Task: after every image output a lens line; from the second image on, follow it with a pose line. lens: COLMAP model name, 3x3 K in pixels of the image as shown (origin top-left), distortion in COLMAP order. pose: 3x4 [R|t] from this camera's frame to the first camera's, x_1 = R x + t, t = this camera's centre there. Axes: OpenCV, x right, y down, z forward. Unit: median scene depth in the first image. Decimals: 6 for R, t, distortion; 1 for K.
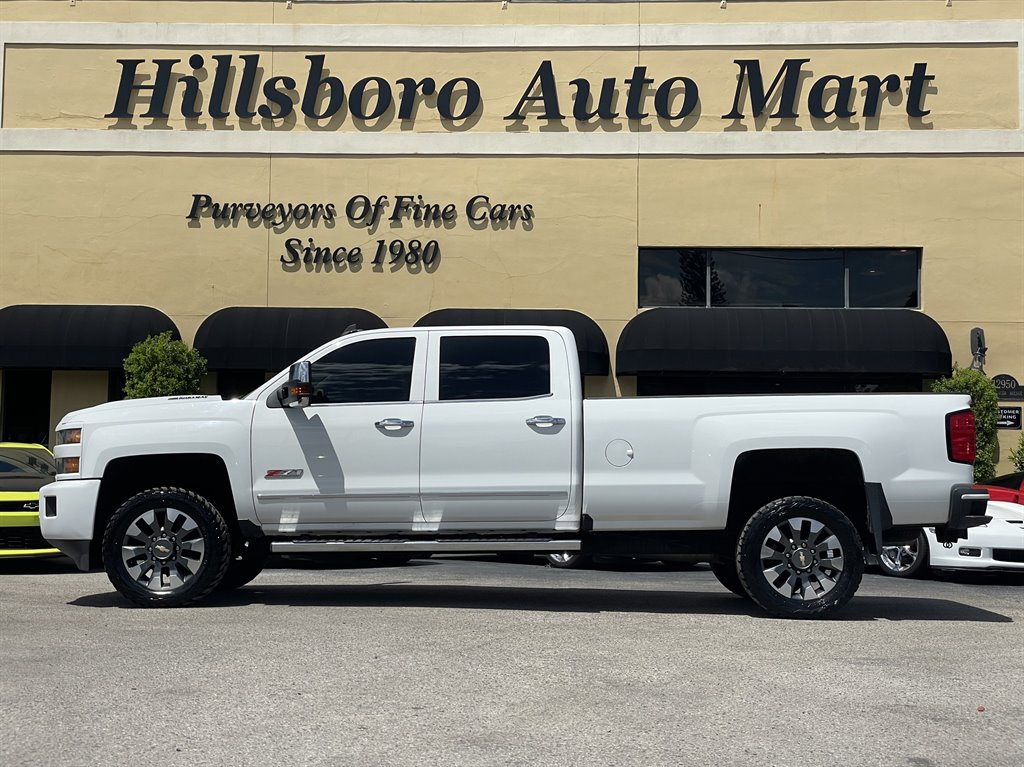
lens RADIAL K [[1530.4, 0, 507.9], [0, 1530.4, 385.0], [0, 0, 1]] dist [0.106184, 0.000000]
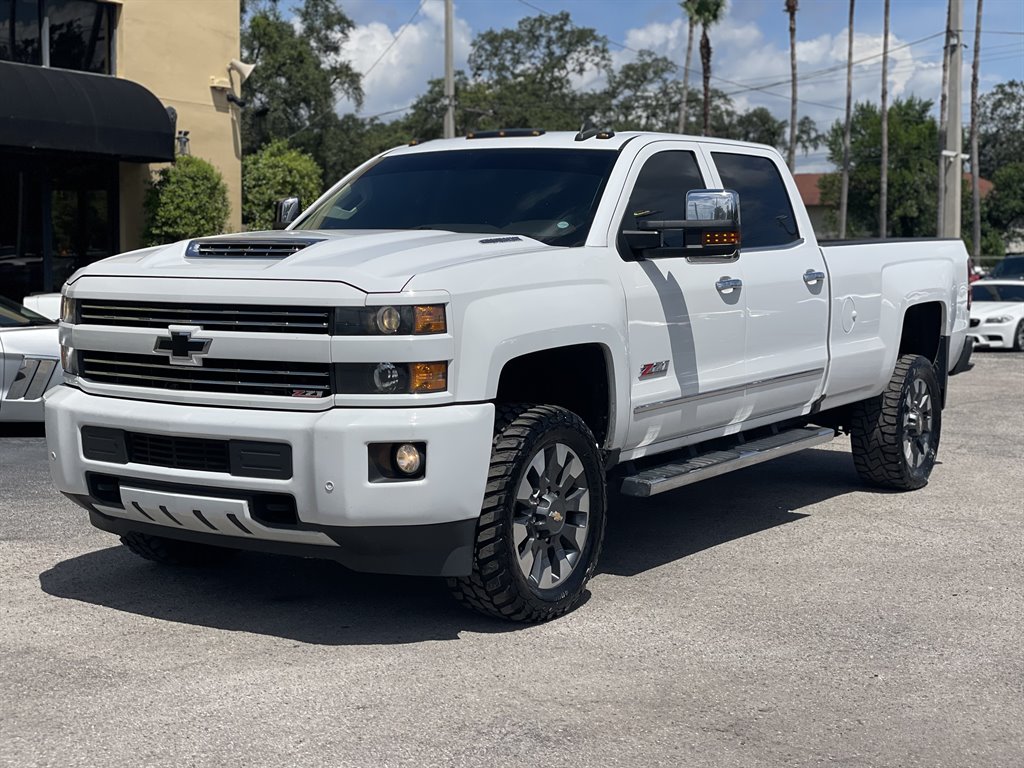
lens RADIAL K [[1530.4, 0, 513.3], [0, 1530.4, 371.1], [0, 0, 1]] dist [0.106184, 0.000000]
pose [[0.542078, -0.066174, 0.837719, -0.691626], [-0.063689, 0.990792, 0.119478, -0.011275], [-0.837911, -0.118120, 0.532872, 0.718621]]
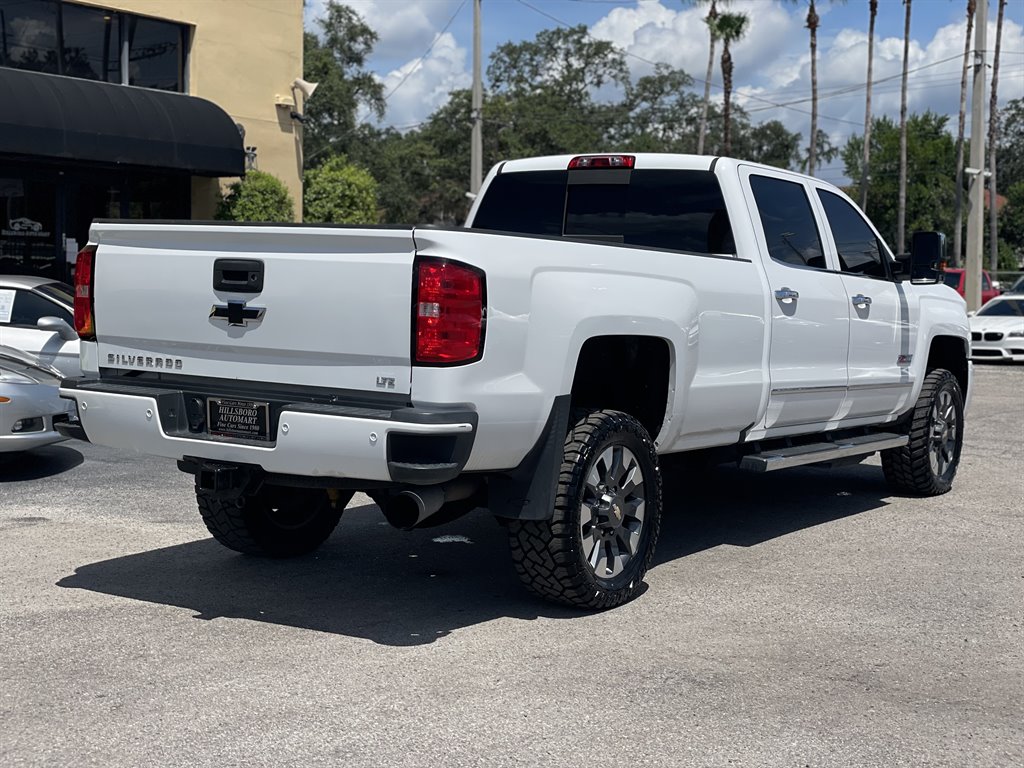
lens RADIAL K [[1530.4, 0, 516.2], [0, 1530.4, 367.7], [0, 0, 1]] dist [0.106184, 0.000000]
pose [[0.546095, -0.053899, 0.835987, -0.786283], [-0.072728, 0.991110, 0.111409, -0.014823], [-0.834560, -0.121640, 0.537320, 0.717497]]
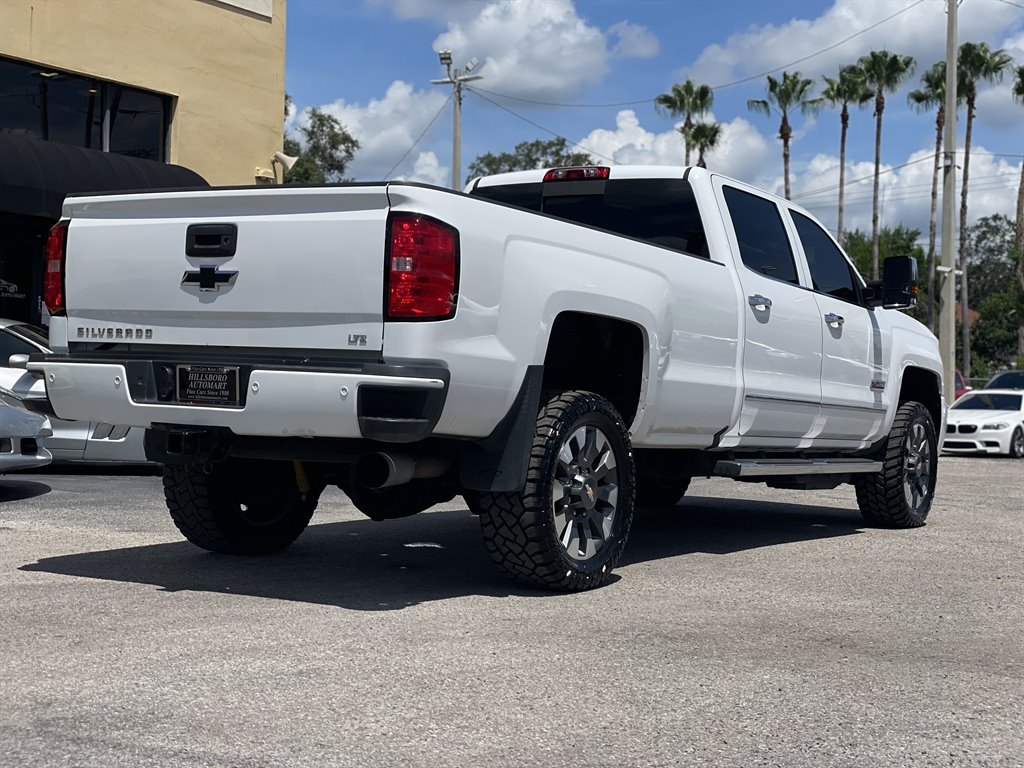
lens RADIAL K [[1530.4, 0, 519.8], [0, 1530.4, 362.0], [0, 0, 1]] dist [0.106184, 0.000000]
pose [[0.531892, 0.016938, 0.846643, -0.784641], [-0.081665, 0.996166, 0.031375, 0.047632], [-0.842865, -0.085829, 0.531236, 0.710368]]
